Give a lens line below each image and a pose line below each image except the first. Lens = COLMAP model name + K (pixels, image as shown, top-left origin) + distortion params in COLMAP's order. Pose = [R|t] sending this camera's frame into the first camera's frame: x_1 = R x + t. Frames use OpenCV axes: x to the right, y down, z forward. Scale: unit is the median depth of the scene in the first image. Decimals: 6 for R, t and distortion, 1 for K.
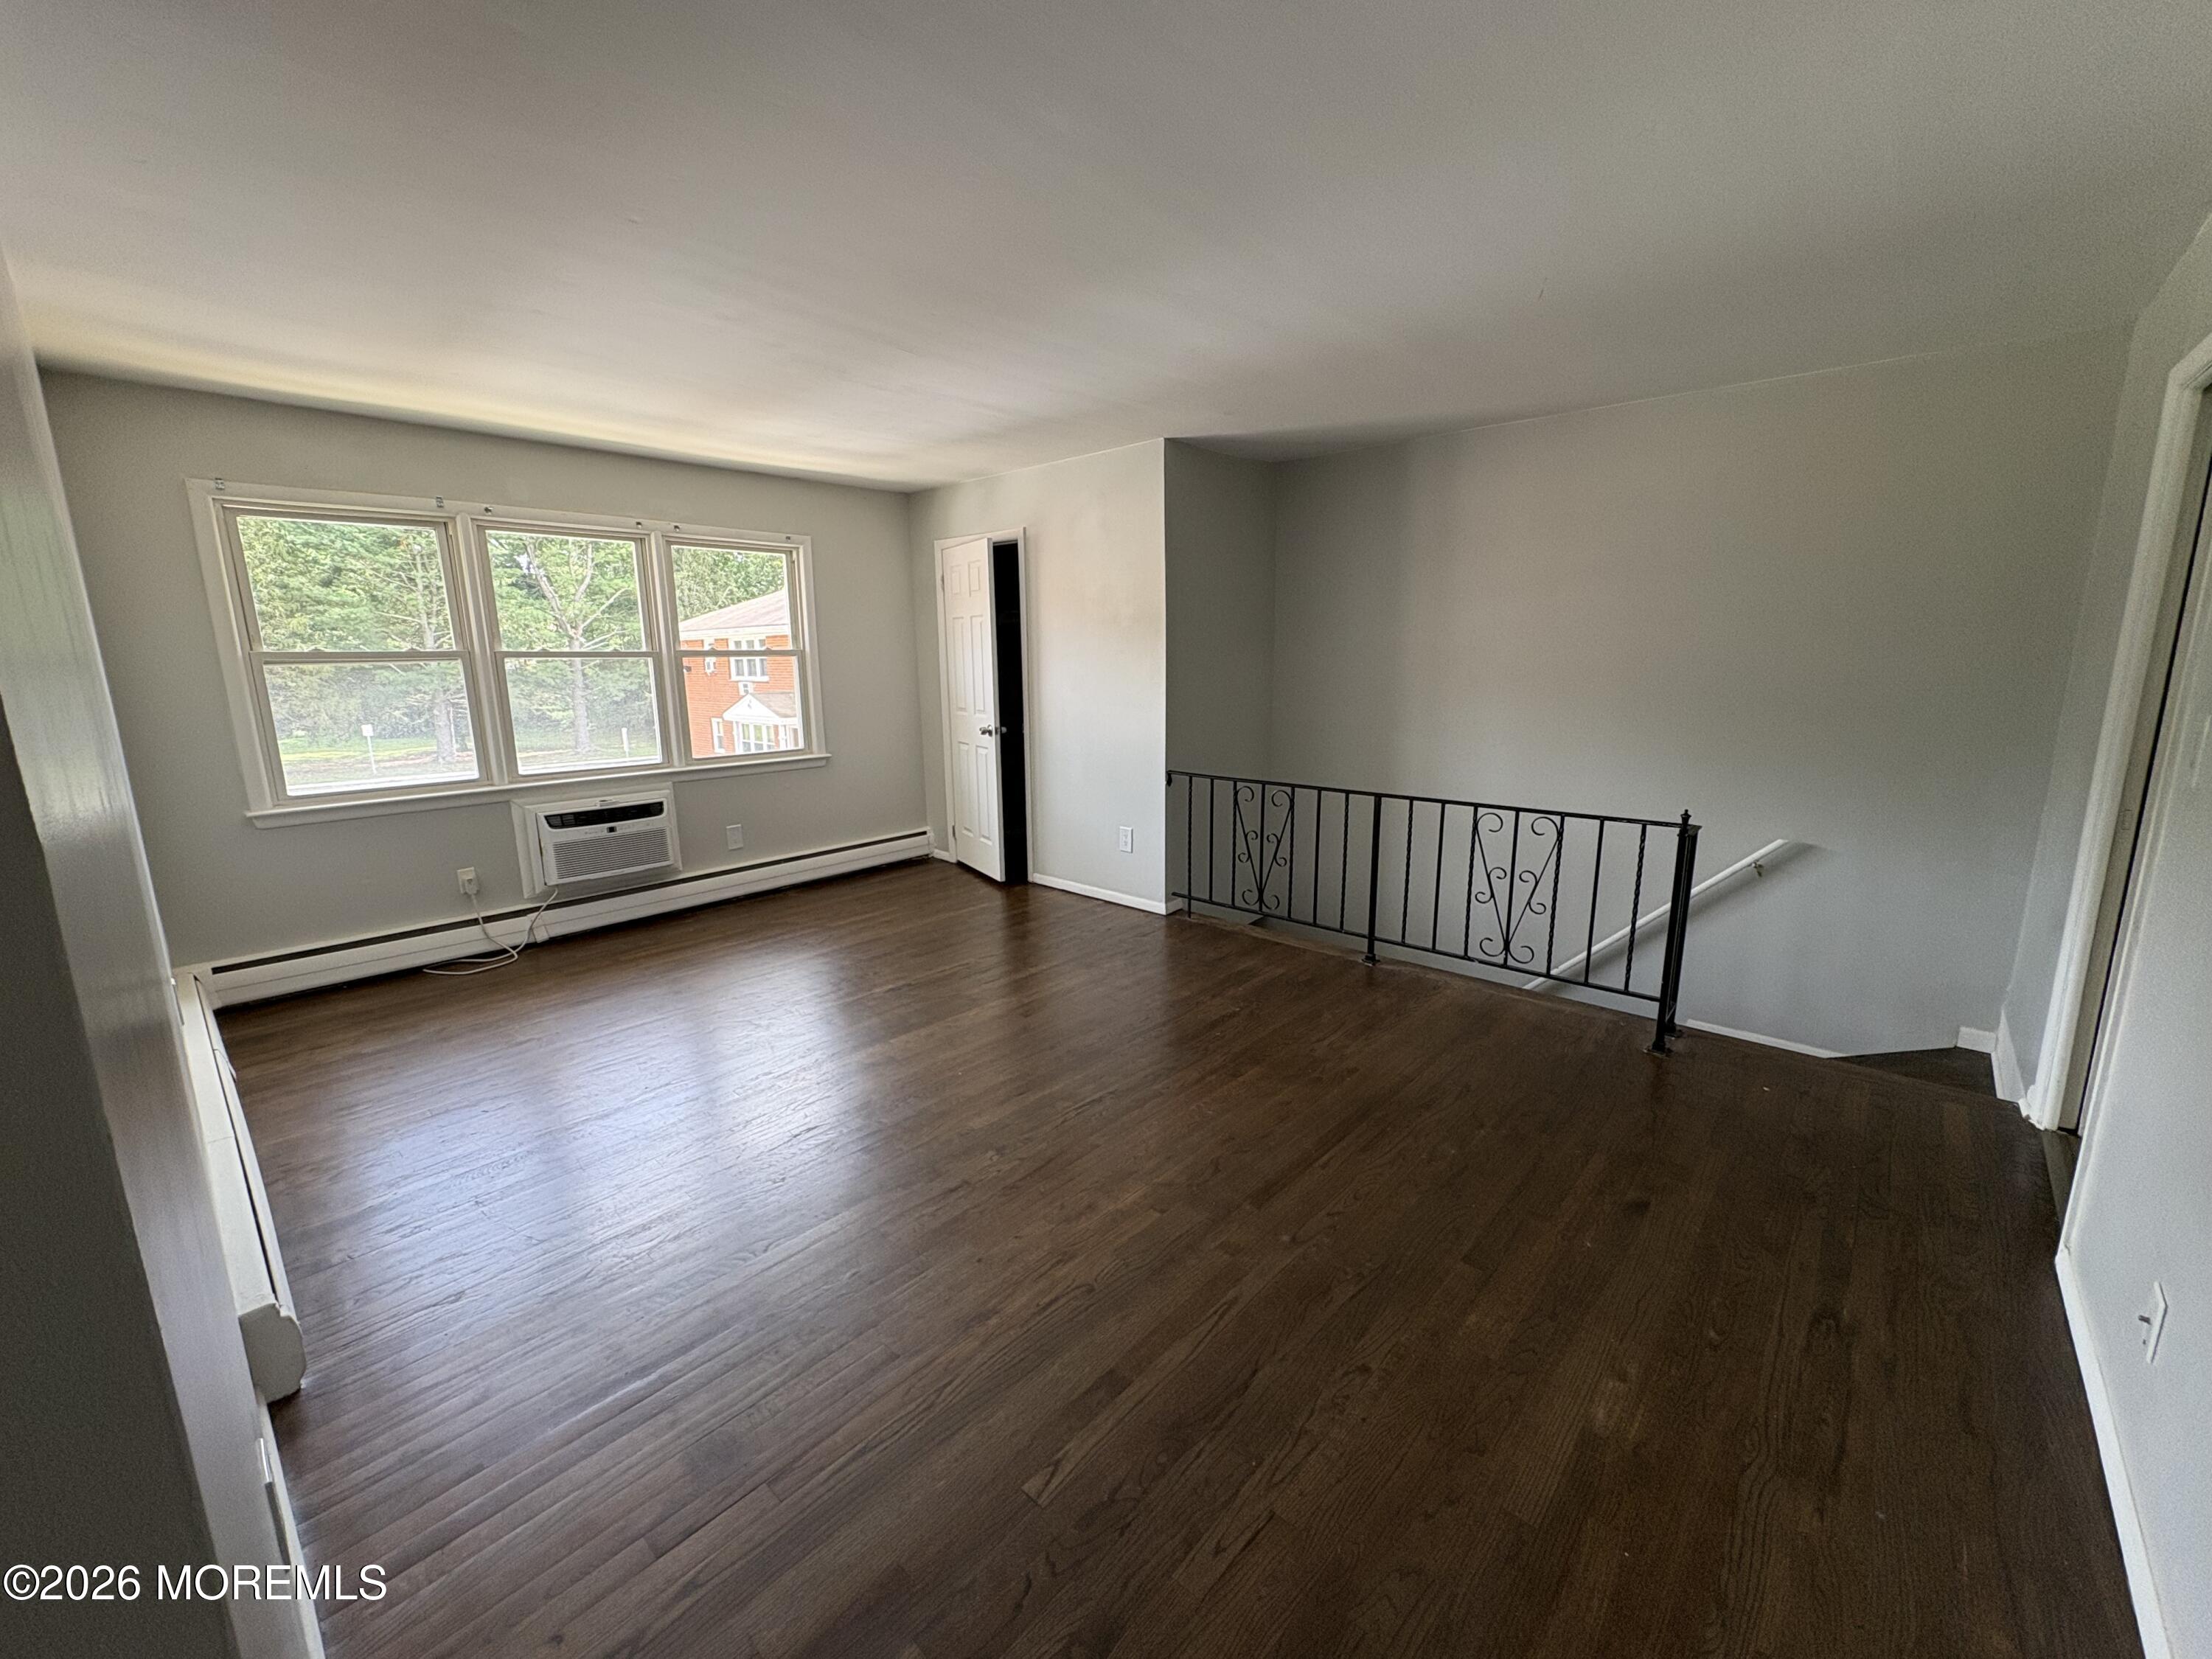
lens RADIAL K [[878.0, 0, 1101.8], [0, 878.0, 817.3], [0, 0, 1]] dist [0.000013, 0.000642]
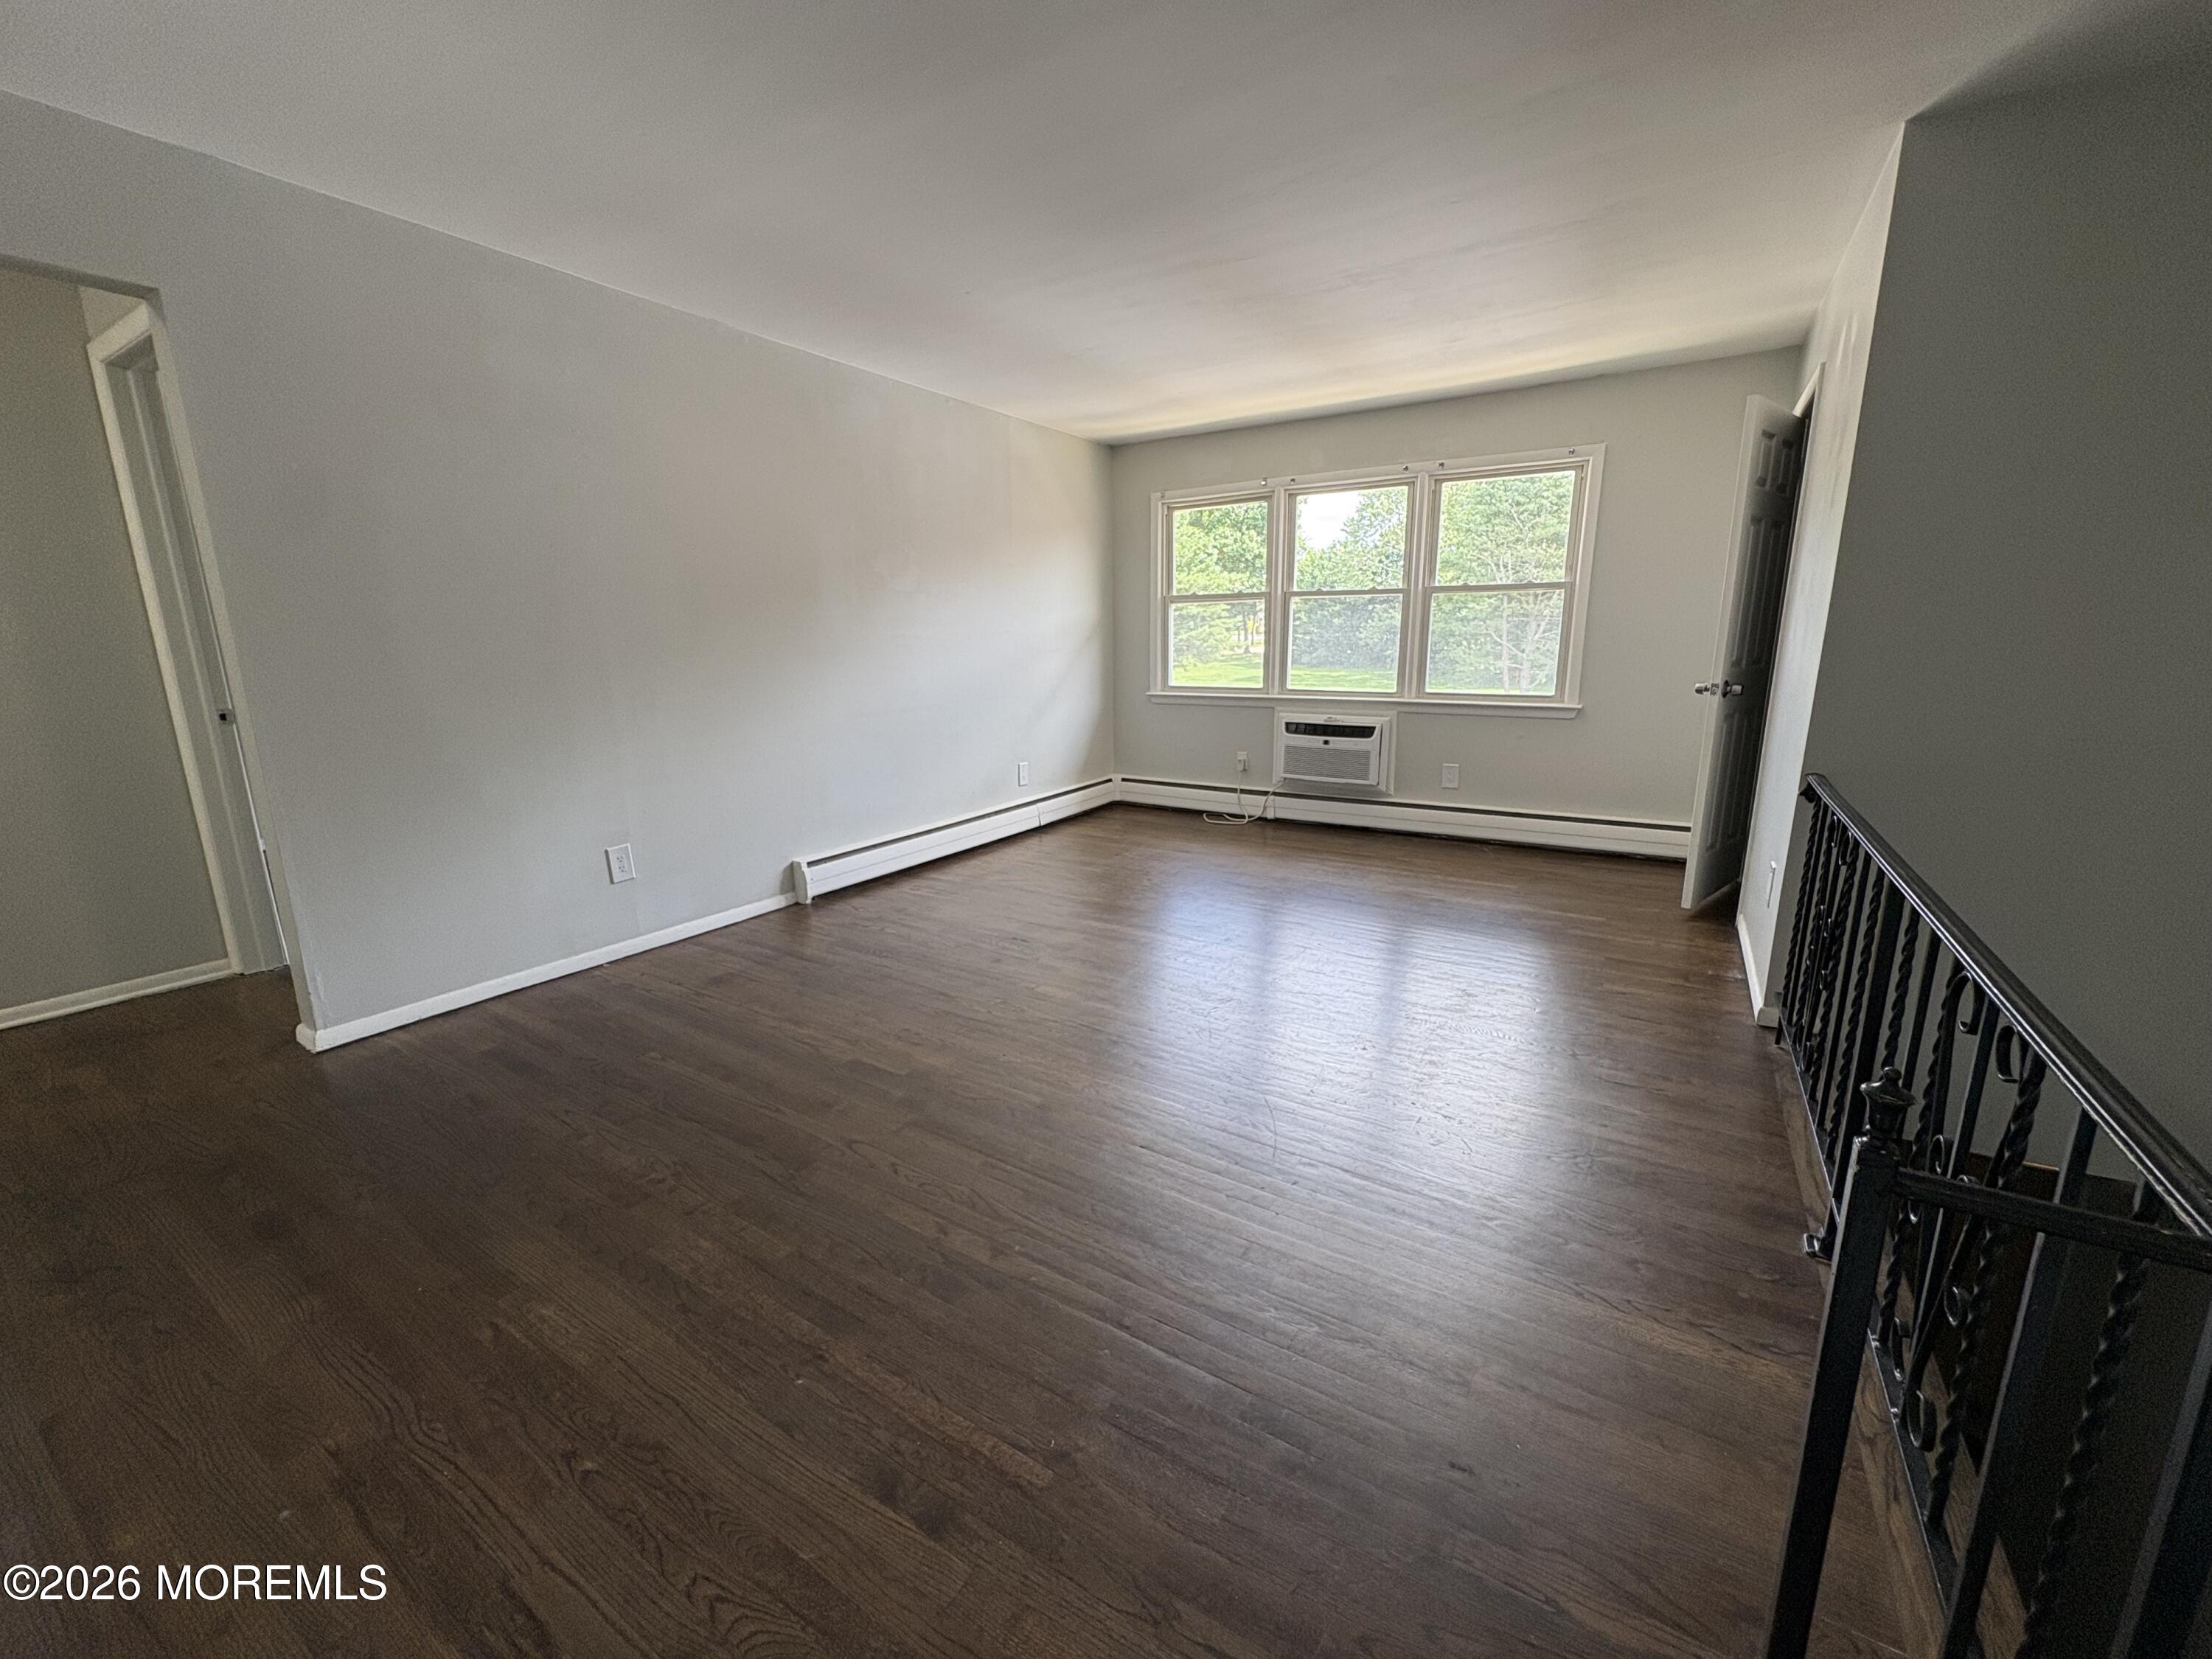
lens RADIAL K [[878.0, 0, 1103.1], [0, 878.0, 817.2], [0, 0, 1]] dist [0.000013, 0.000642]
pose [[0.174396, 0.213071, -0.961346, 0.566693], [-0.173753, 0.967647, 0.182947, -0.054641], [0.969224, 0.135131, 0.205775, 0.499969]]
